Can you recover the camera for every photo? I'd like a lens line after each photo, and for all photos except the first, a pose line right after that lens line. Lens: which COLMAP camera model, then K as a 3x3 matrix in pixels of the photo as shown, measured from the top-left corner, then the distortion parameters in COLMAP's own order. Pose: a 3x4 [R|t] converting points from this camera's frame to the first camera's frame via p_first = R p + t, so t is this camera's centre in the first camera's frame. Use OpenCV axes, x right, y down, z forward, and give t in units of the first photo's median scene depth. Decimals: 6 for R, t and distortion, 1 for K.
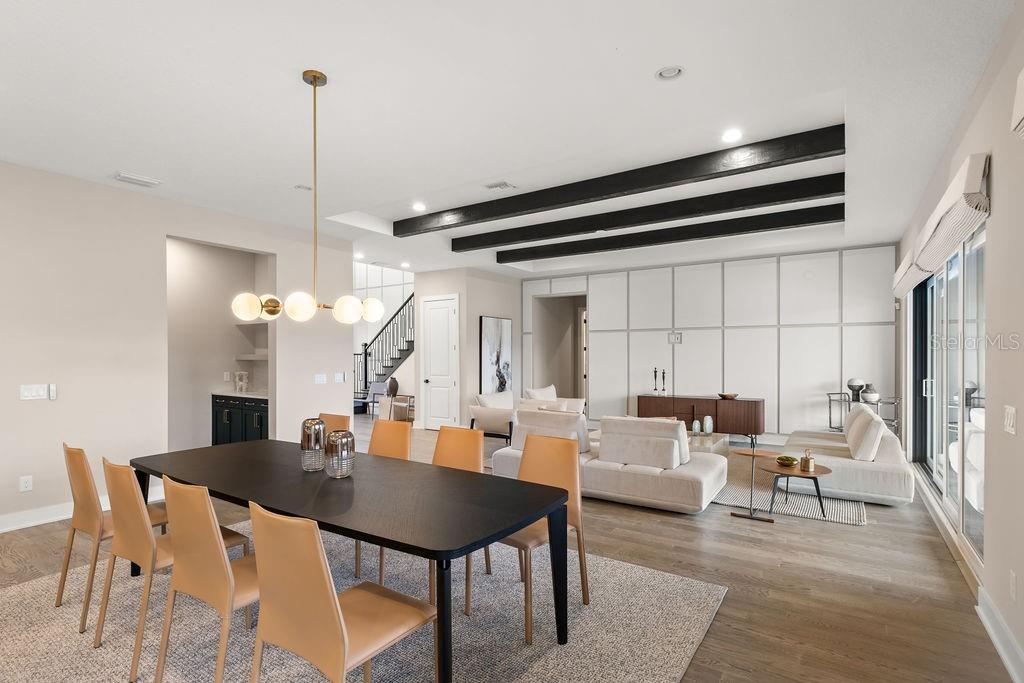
lens RADIAL K [[490.6, 0, 512.8], [0, 490.6, 350.7], [0, 0, 1]] dist [-0.006188, 0.003372]
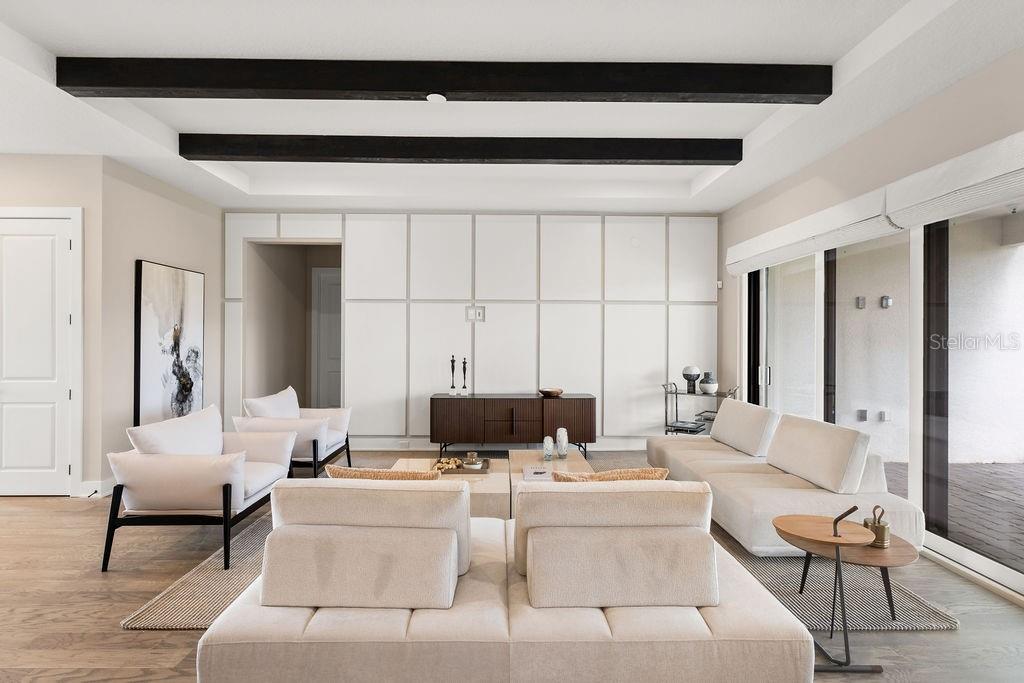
lens RADIAL K [[490.6, 0, 505.1], [0, 490.6, 336.0], [0, 0, 1]] dist [-0.006188, 0.003372]
pose [[0.830785, 0.007266, 0.556546, -0.031960], [-0.010764, 0.999938, 0.003013, 0.004111], [-0.556490, -0.008494, 0.830811, 0.369410]]
